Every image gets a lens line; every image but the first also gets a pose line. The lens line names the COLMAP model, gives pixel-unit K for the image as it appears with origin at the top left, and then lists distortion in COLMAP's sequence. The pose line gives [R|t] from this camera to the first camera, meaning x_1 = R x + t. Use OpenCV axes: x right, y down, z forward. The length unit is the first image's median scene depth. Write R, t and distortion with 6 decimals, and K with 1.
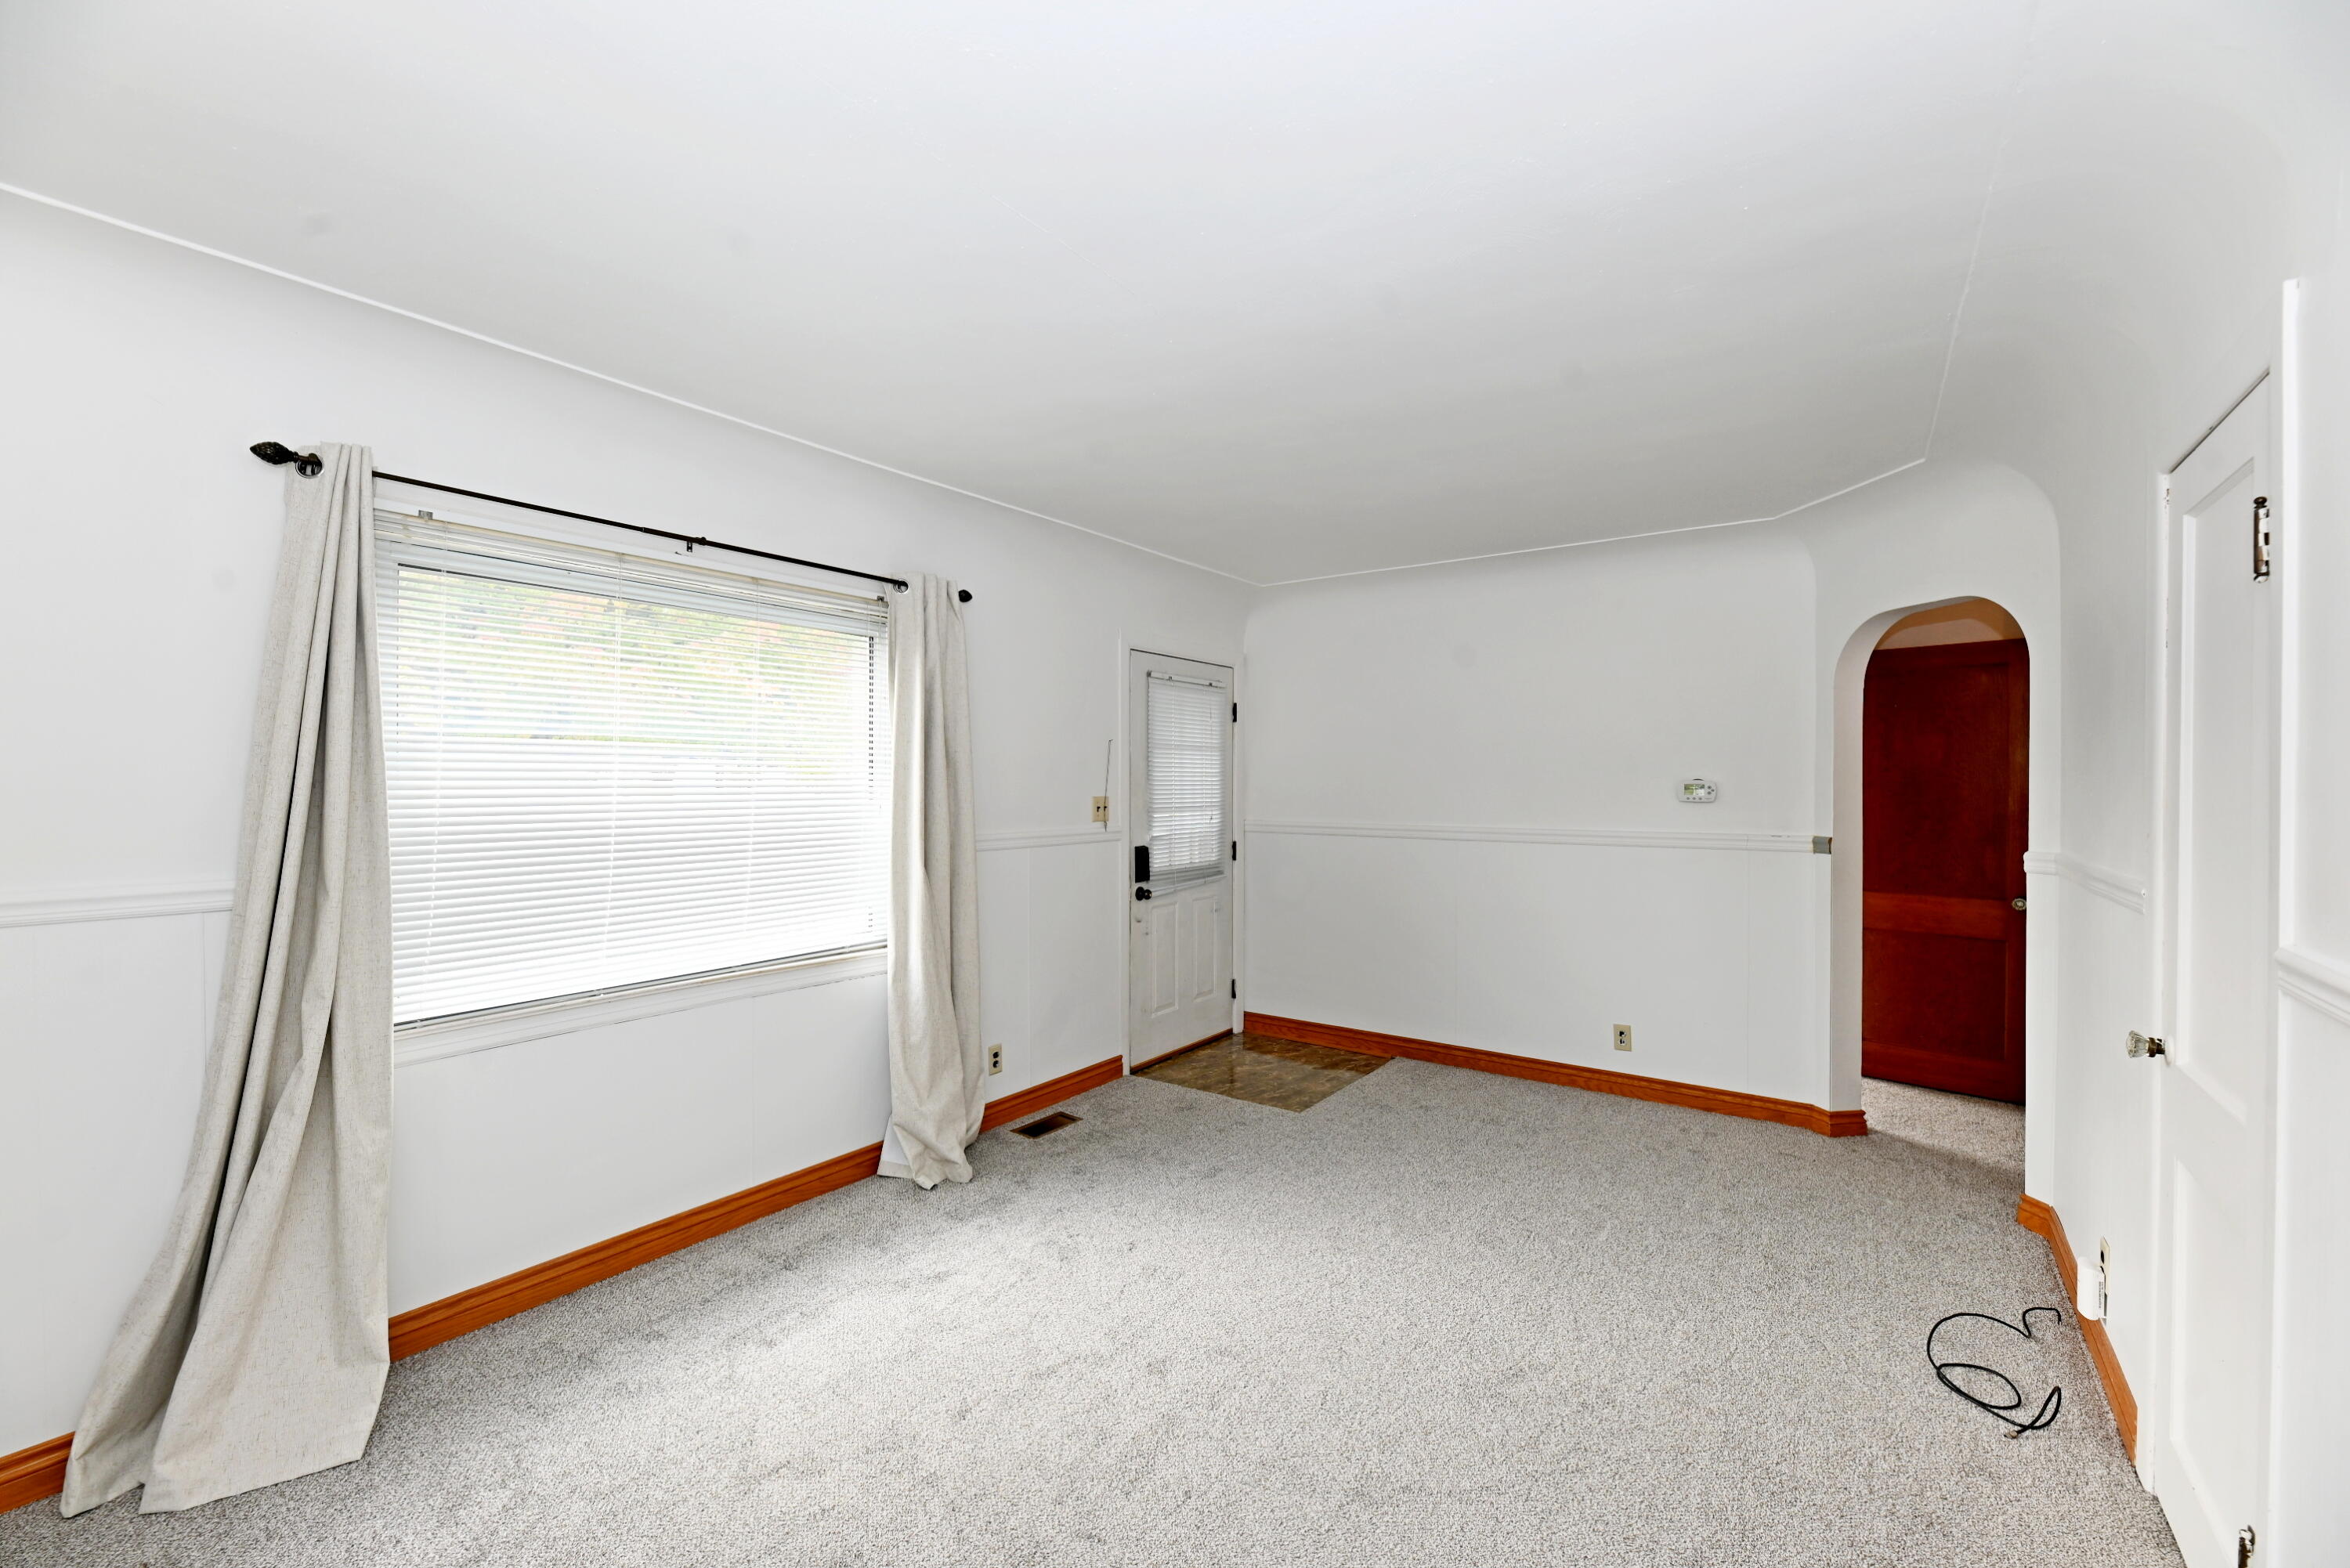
lens RADIAL K [[995.2, 0, 1181.6], [0, 995.2, 790.0], [0, 0, 1]] dist [-0.000437, -0.000265]
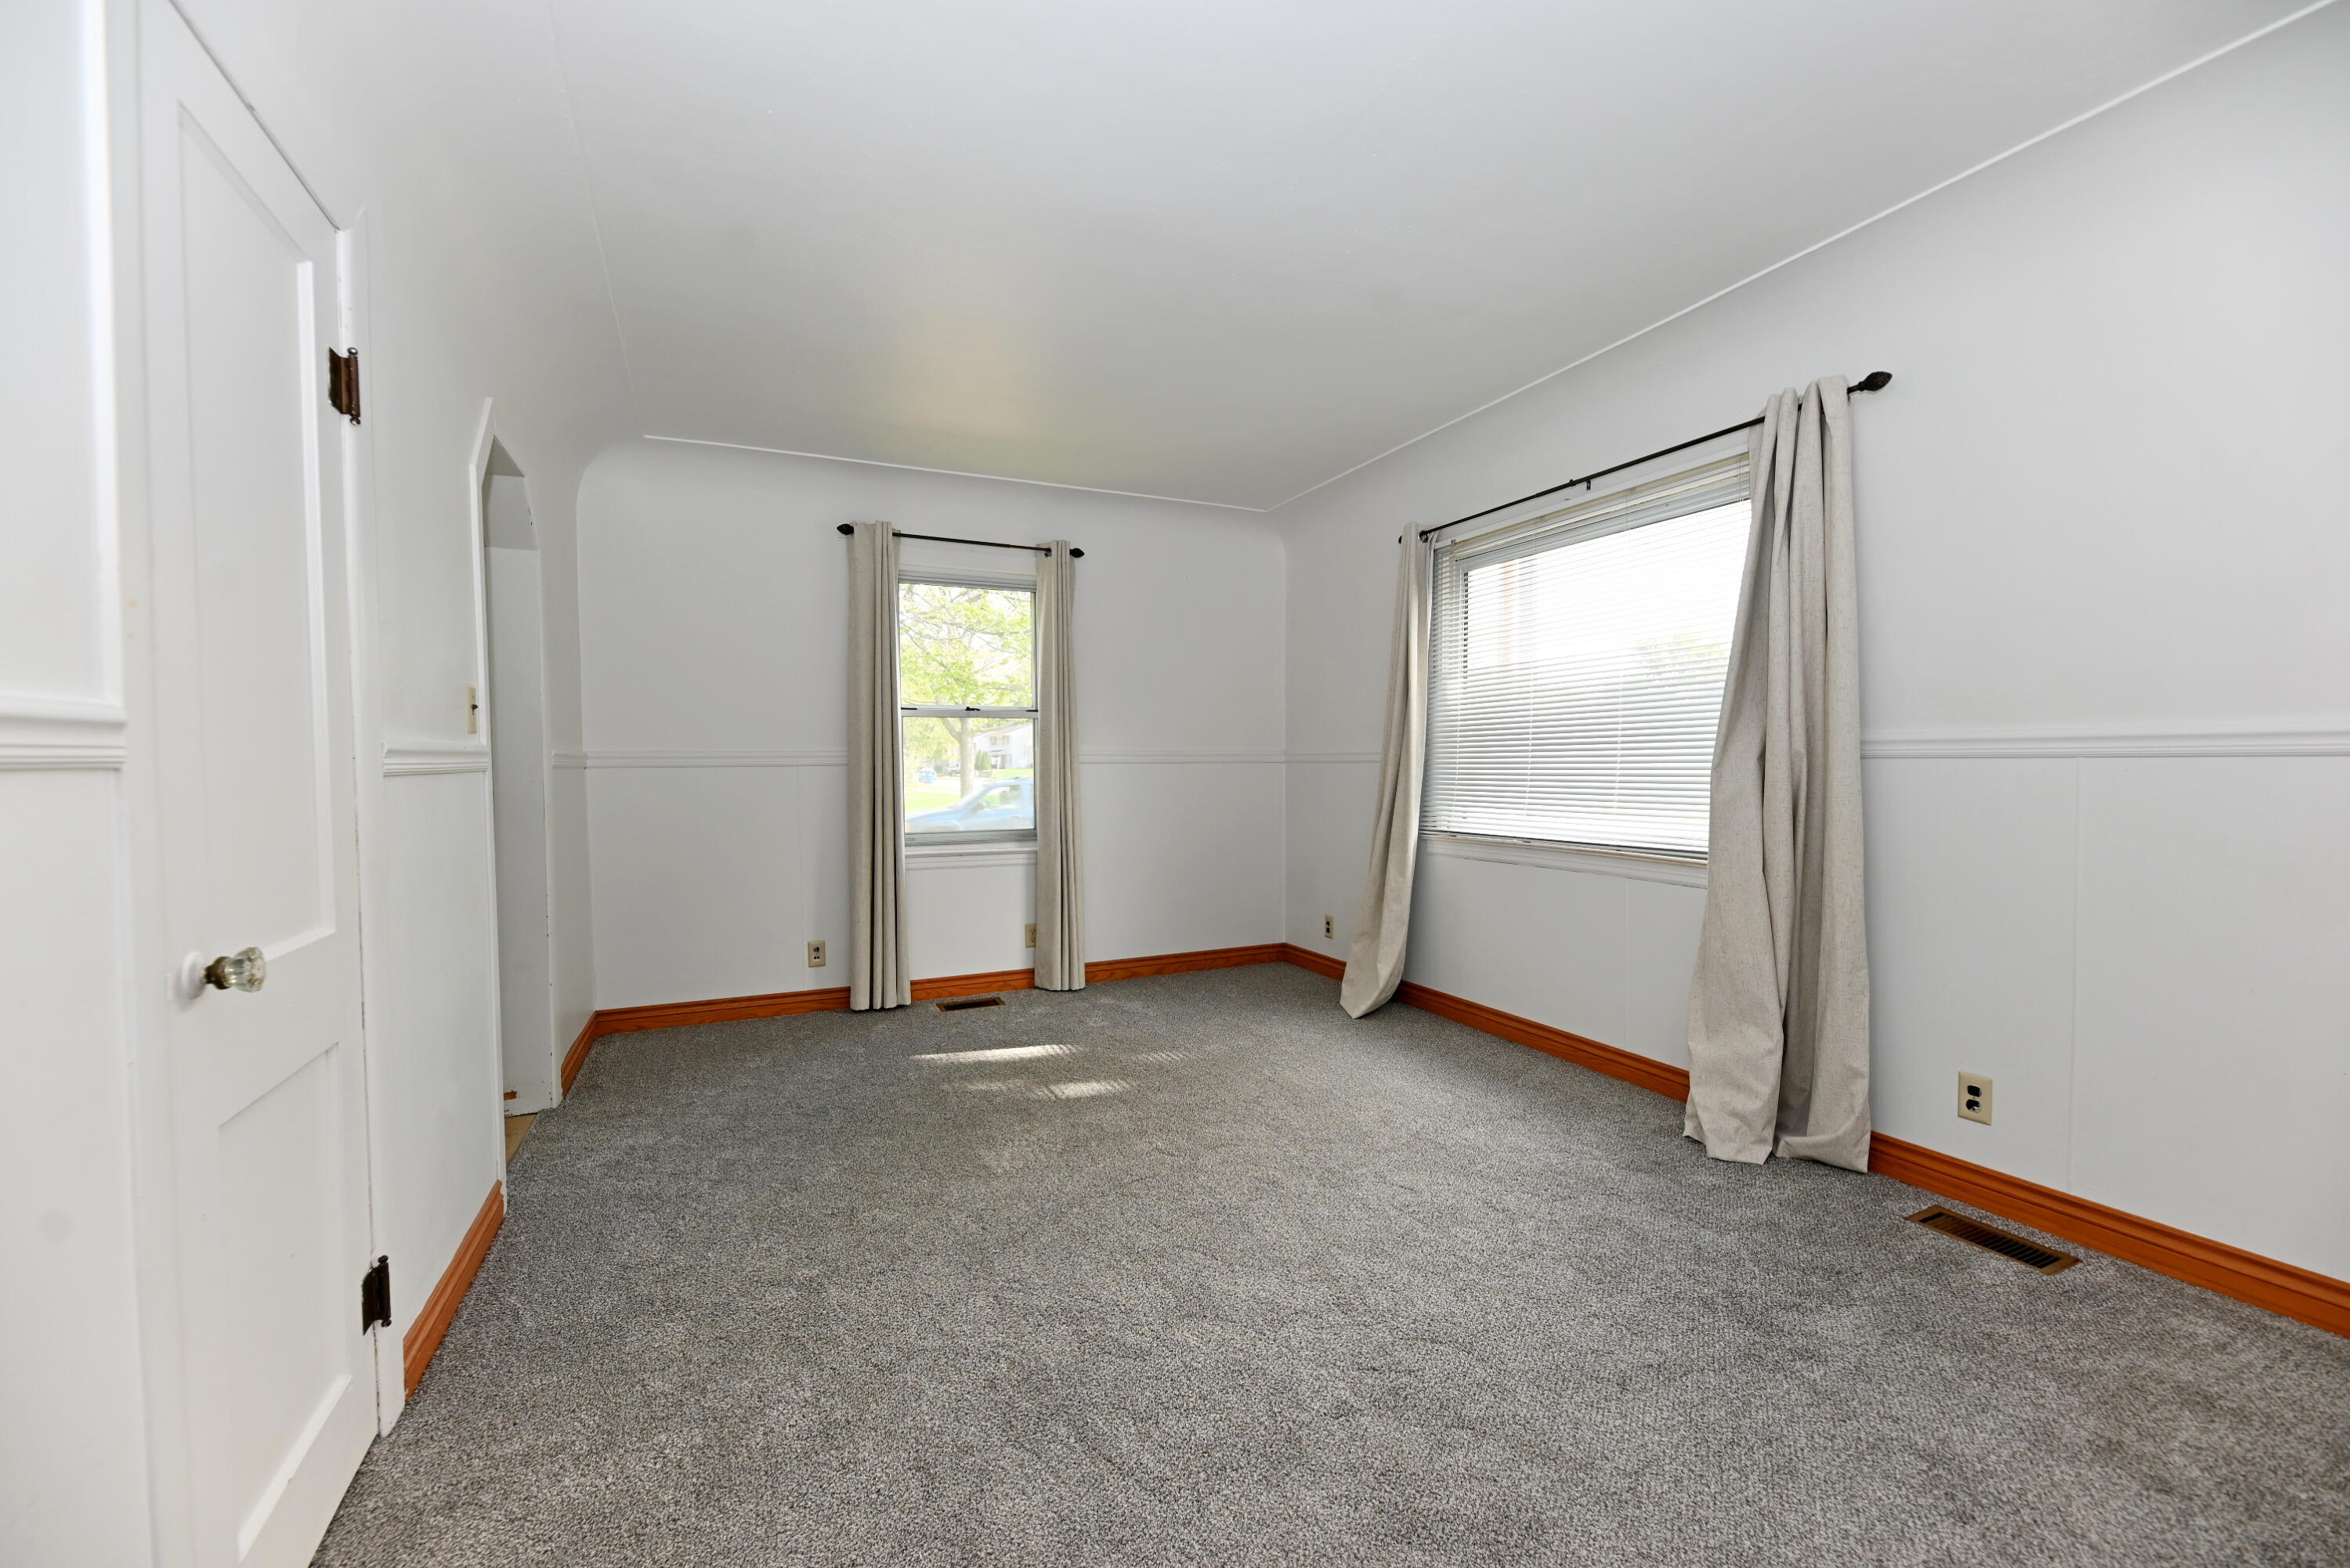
lens RADIAL K [[963.4, 0, 1175.0], [0, 963.4, 784.0], [0, 0, 1]] dist [0.002239, 0.000072]
pose [[-0.459678, 0.022594, -0.887798, 0.549137], [-0.002932, 0.999632, 0.026959, 0.058463], [0.888081, 0.014996, -0.459442, 0.800906]]
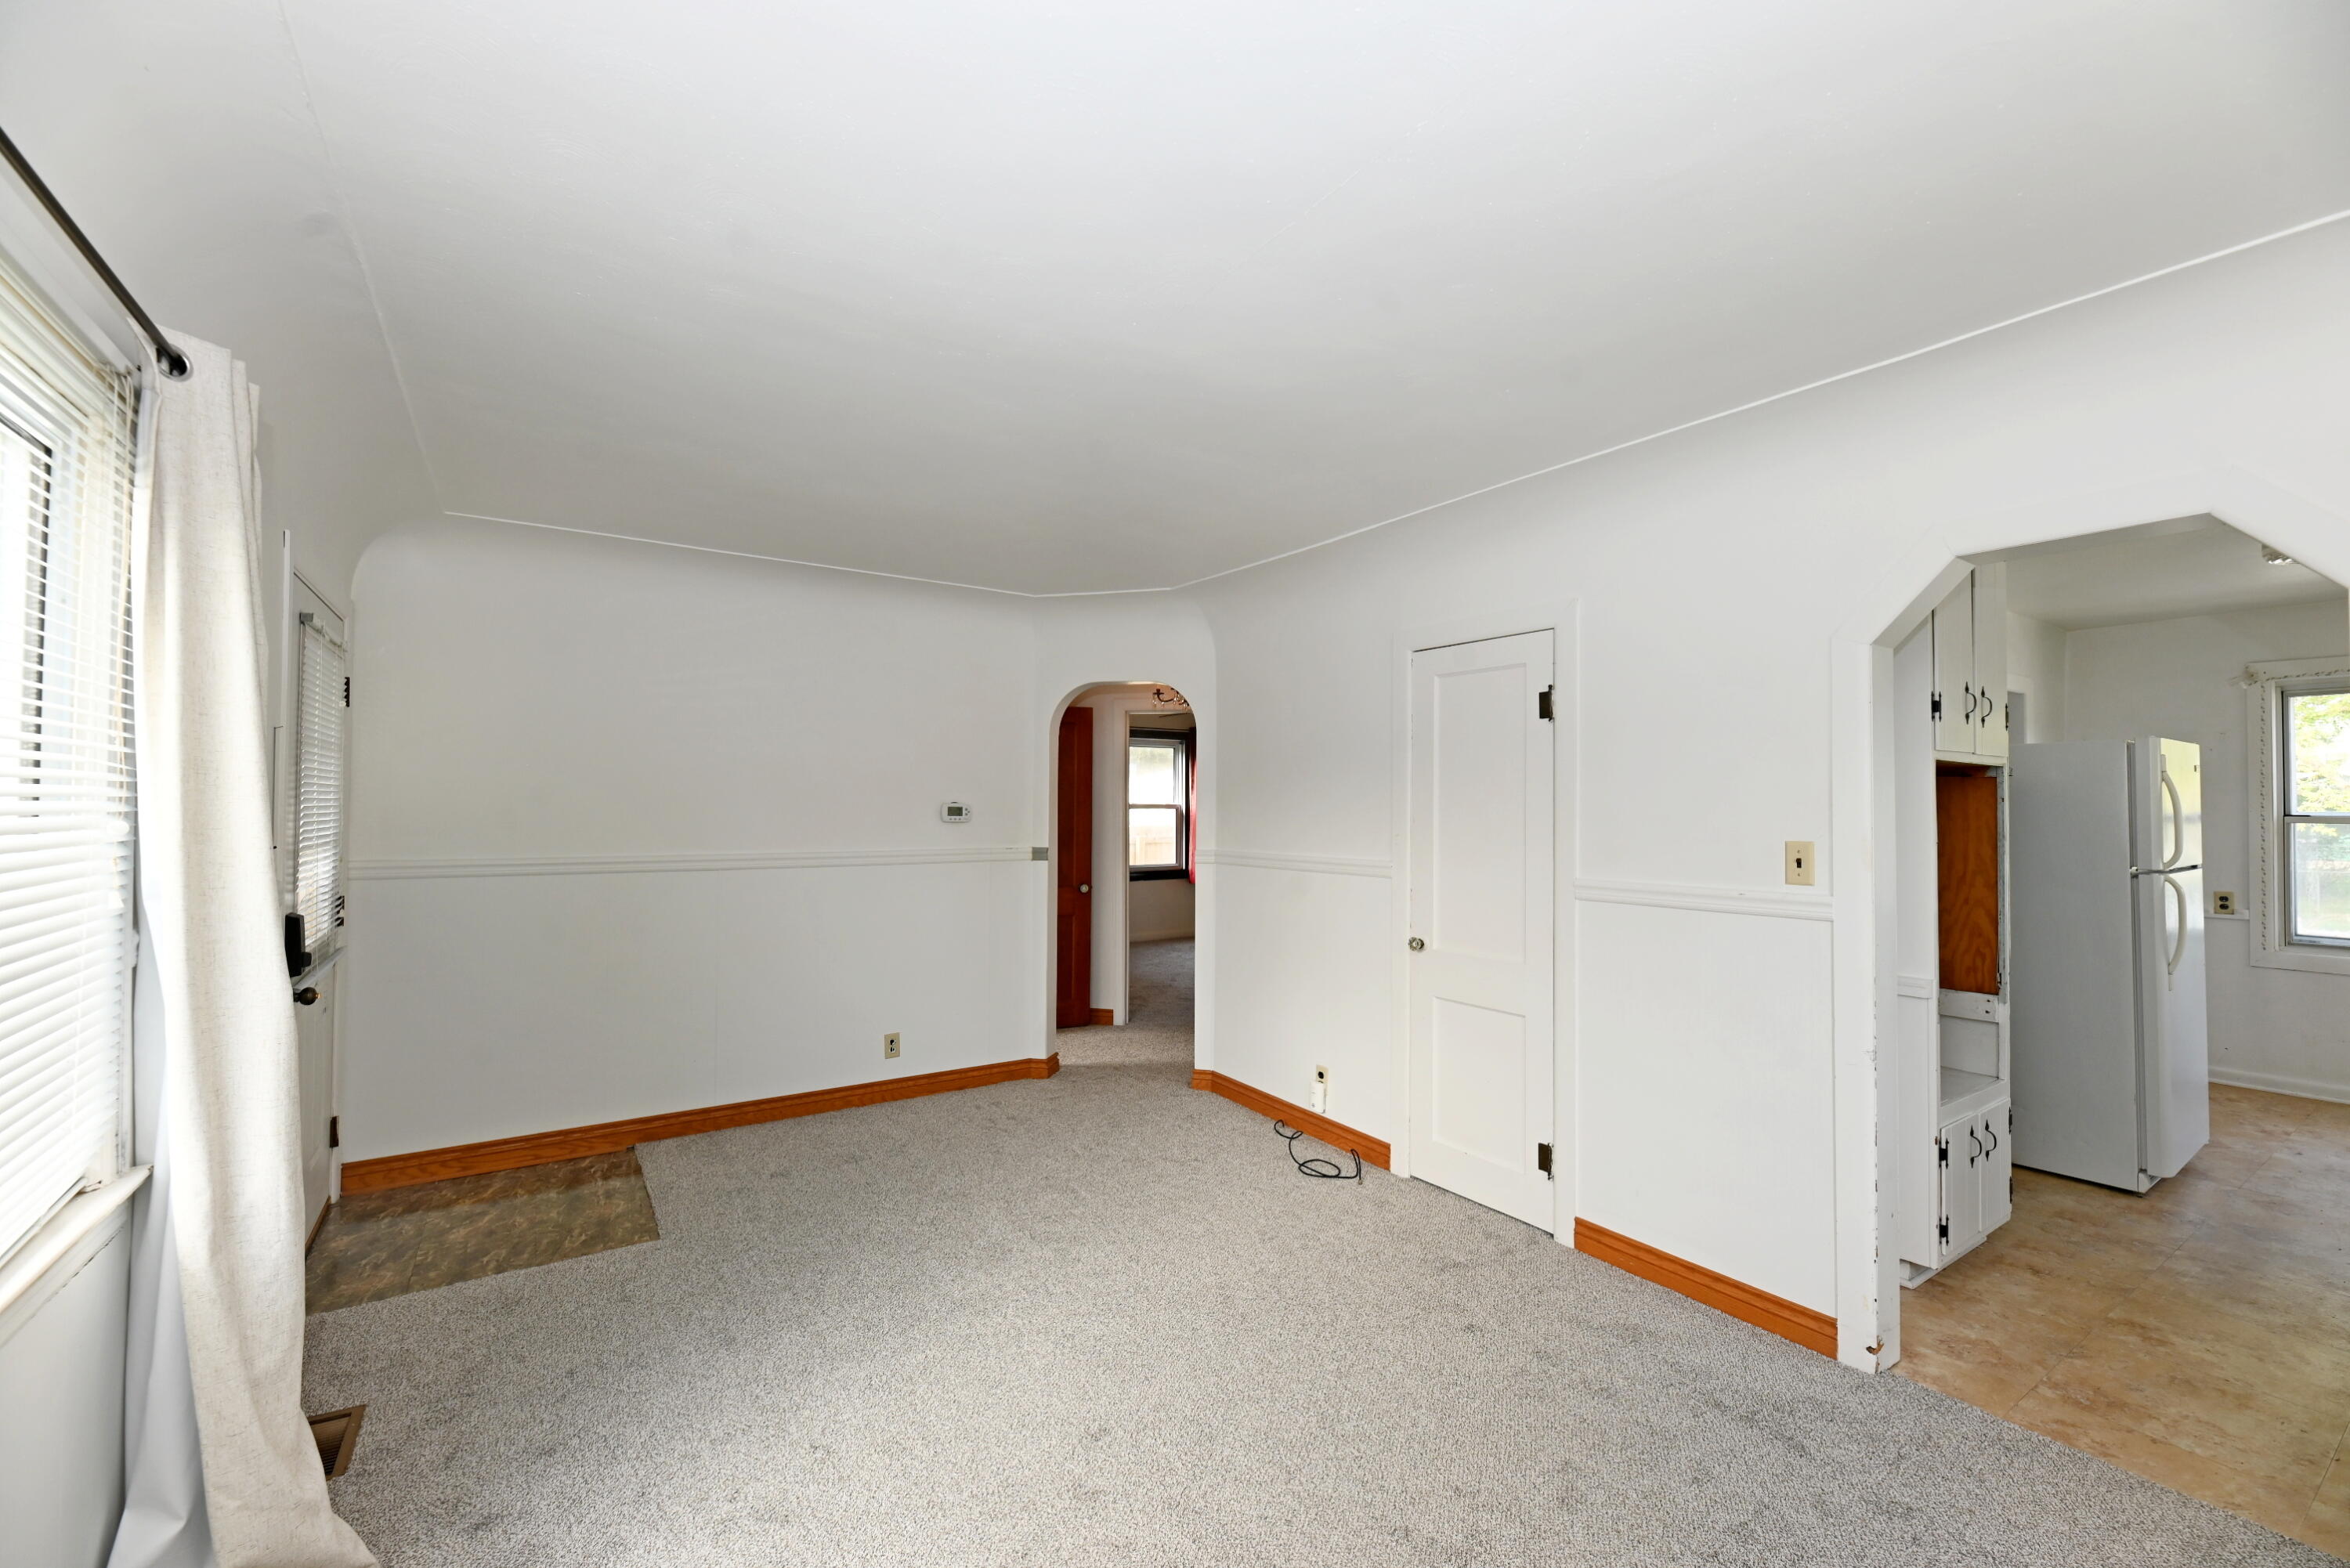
lens RADIAL K [[995.2, 0, 1181.6], [0, 995.2, 790.0], [0, 0, 1]] dist [-0.000437, -0.000265]
pose [[0.318075, 0.017245, 0.947909, -0.467626], [0.001525, 0.999824, -0.018701, -0.002532], [-0.948064, 0.007394, 0.317993, 0.371432]]
